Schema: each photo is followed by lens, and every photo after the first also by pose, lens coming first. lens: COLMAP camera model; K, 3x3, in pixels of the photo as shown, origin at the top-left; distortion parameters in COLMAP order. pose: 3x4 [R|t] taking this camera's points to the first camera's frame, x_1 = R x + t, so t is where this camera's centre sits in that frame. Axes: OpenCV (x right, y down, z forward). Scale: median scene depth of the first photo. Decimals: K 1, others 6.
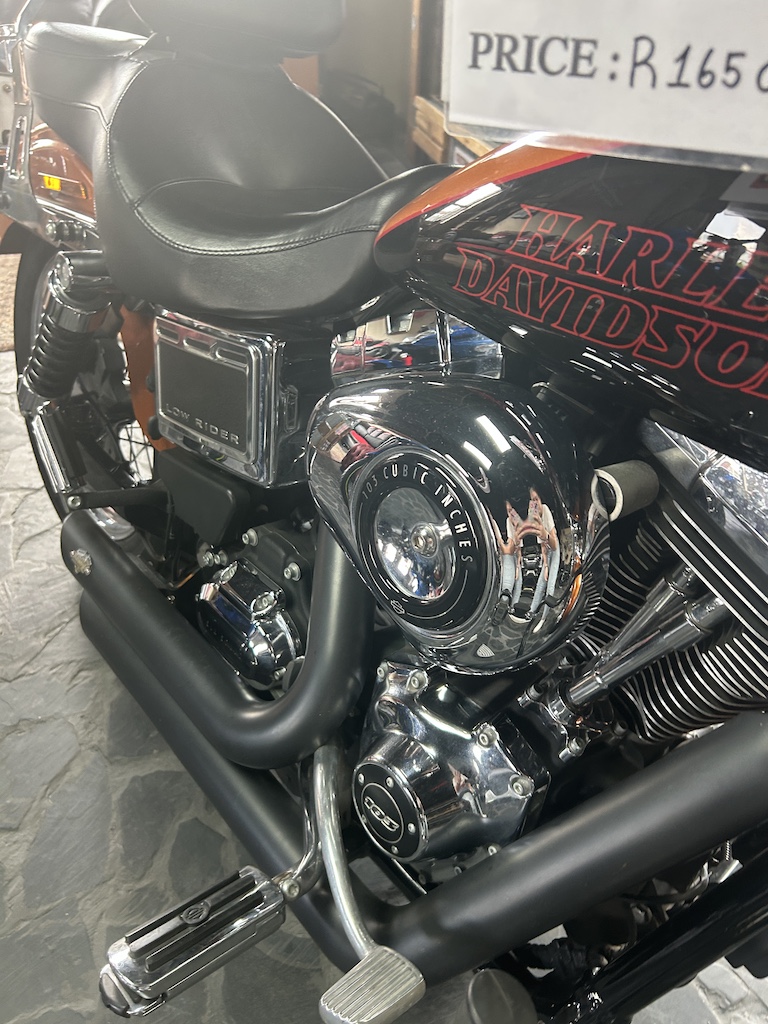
lens RADIAL K [[780.7, 0, 392.0], [0, 780.7, 506.1], [0, 0, 1]] dist [0.039436, -0.055445]
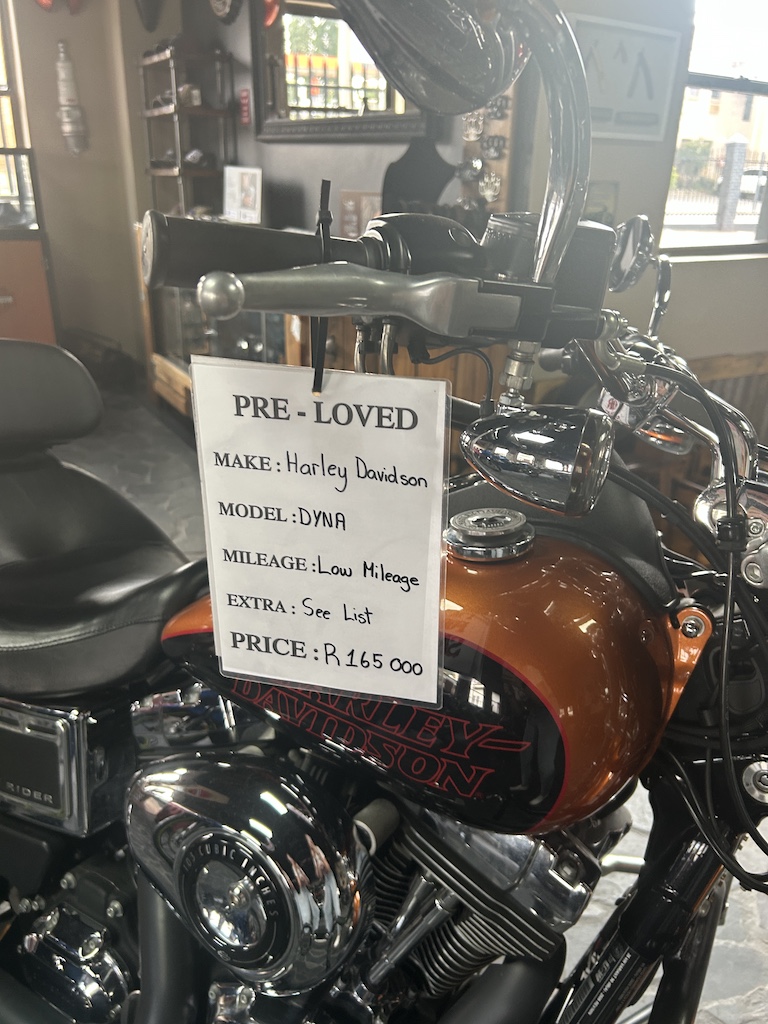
lens RADIAL K [[780.7, 0, 384.1], [0, 780.7, 509.6], [0, 0, 1]] dist [0.039436, -0.055445]
pose [[0.950034, -0.124268, 0.286344, -0.018233], [0.184457, 0.963536, -0.193839, -0.231904], [-0.251815, 0.236972, 0.938314, -0.365280]]
